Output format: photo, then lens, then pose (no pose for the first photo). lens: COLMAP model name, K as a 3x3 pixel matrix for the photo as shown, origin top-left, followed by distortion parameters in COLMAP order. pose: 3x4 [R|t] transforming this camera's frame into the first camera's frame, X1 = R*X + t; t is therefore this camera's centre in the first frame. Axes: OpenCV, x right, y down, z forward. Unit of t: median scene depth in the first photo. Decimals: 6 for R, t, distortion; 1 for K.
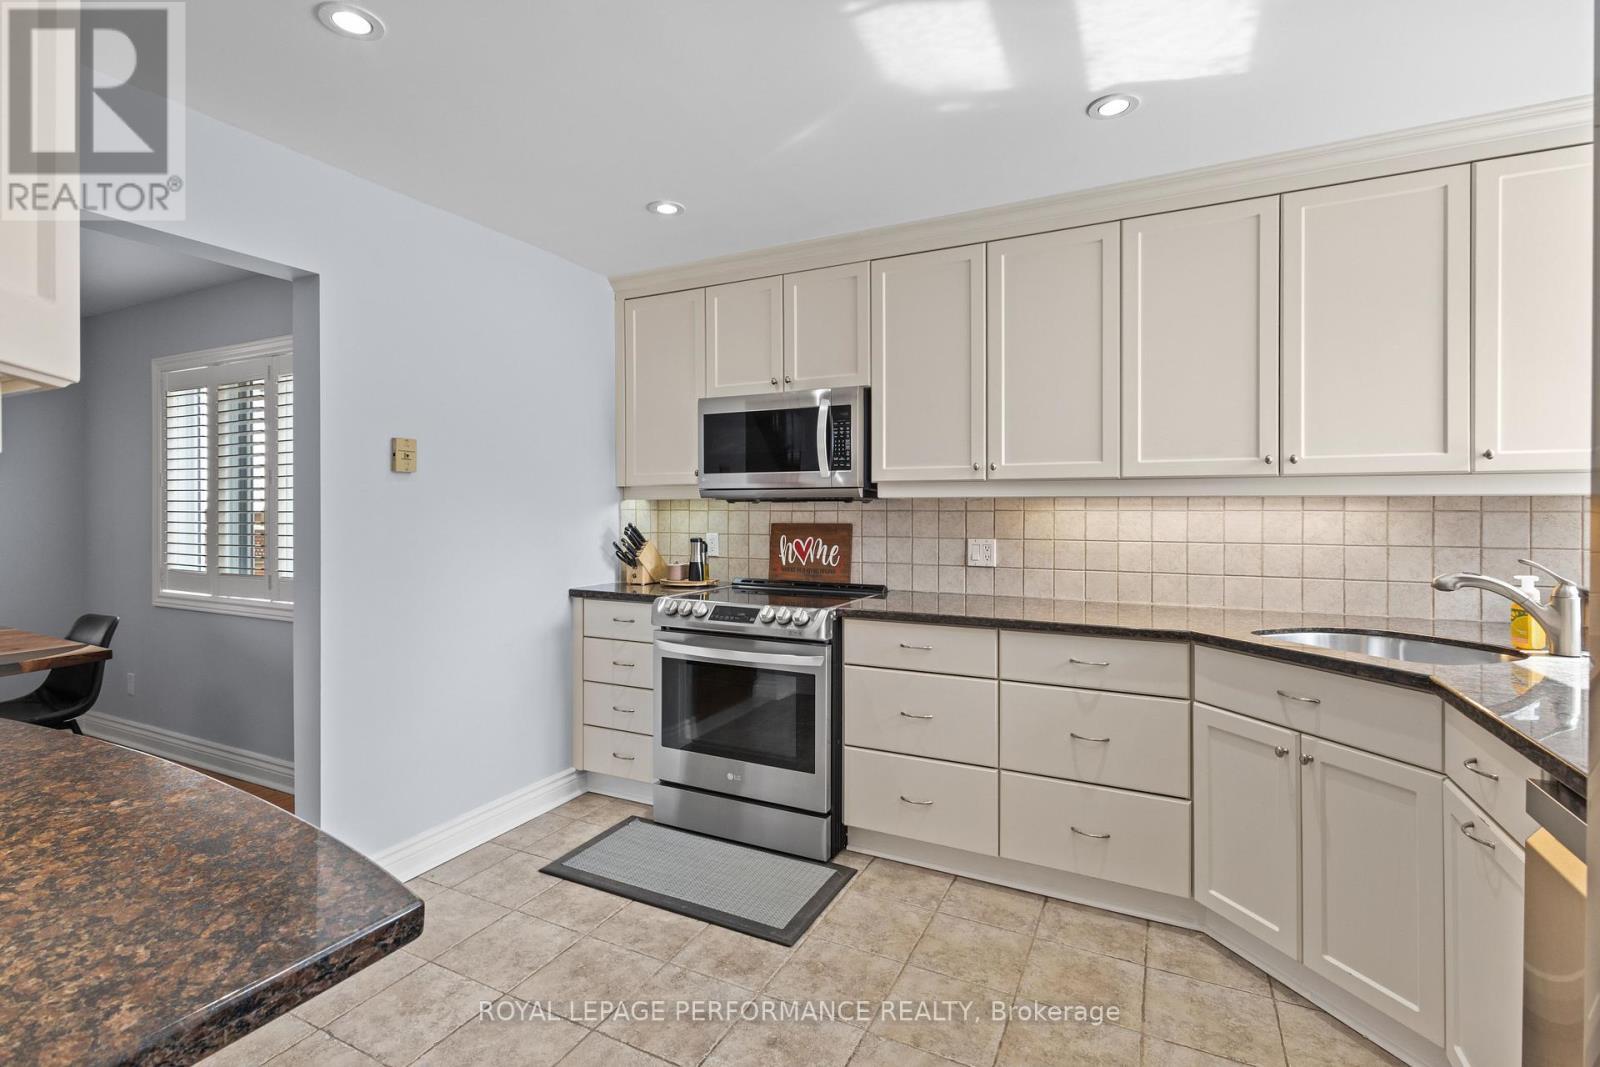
lens RADIAL K [[743.2, 0, 798.7], [0, 743.2, 523.2], [0, 0, 1]] dist [0.023190, 0.000575]
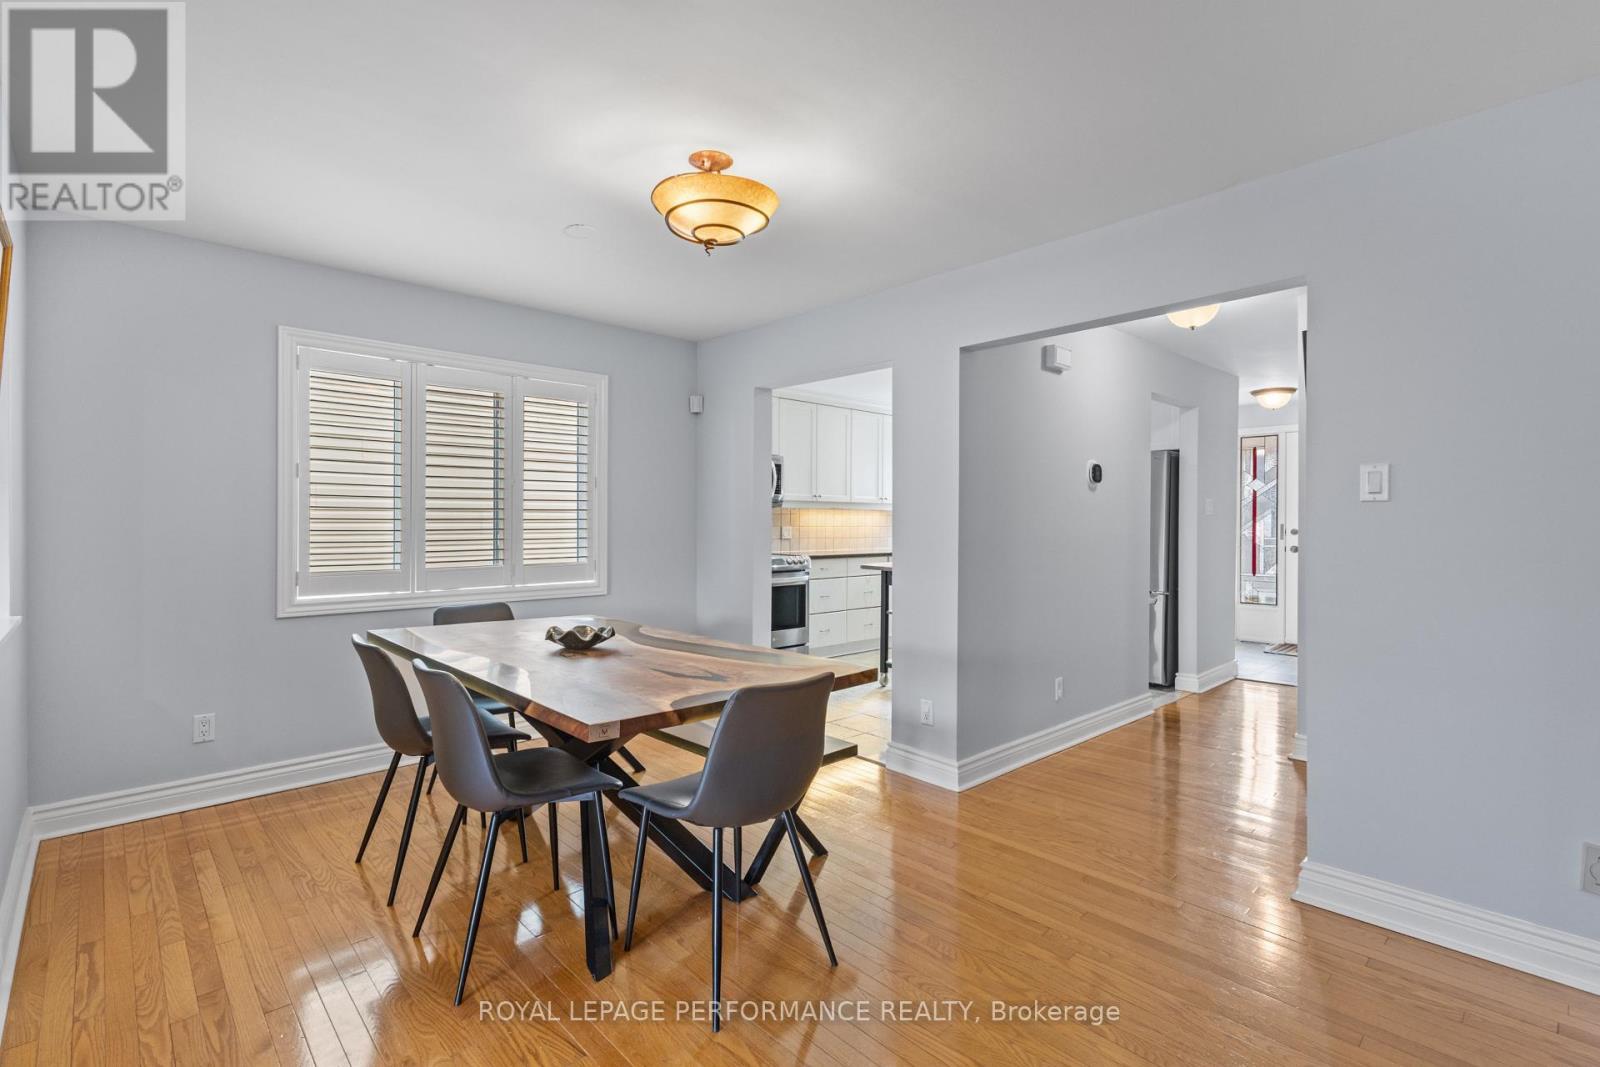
lens RADIAL K [[743.2, 0, 797.1], [0, 743.2, 527.5], [0, 0, 1]] dist [0.023190, 0.000575]
pose [[0.350358, -0.012881, 0.936527, -1.838385], [0.003796, 0.999917, 0.012333, -0.001864], [-0.936608, -0.000766, 0.350378, 0.187194]]
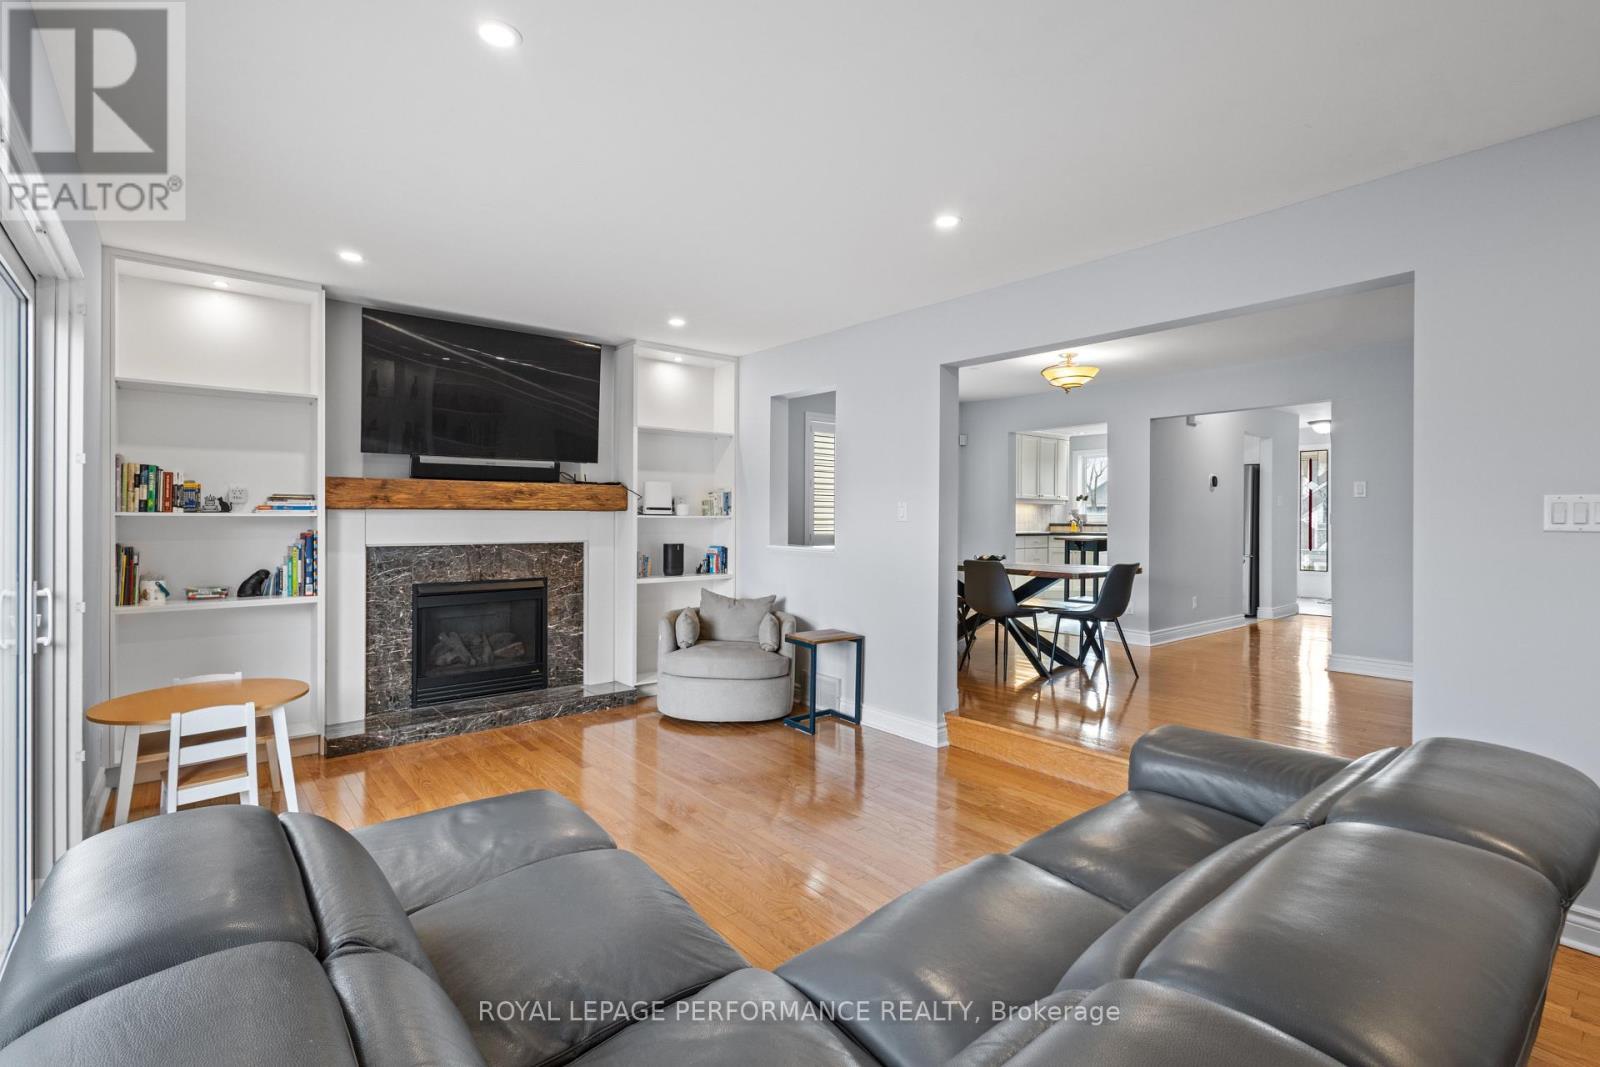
lens RADIAL K [[743.2, 0, 802.6], [0, 743.2, 521.2], [0, 0, 1]] dist [0.023190, 0.000575]
pose [[0.396934, -0.009507, 0.917798, -4.192912], [0.004069, 0.999955, 0.008598, 0.037414], [-0.917838, 0.000321, 0.396955, 0.613096]]
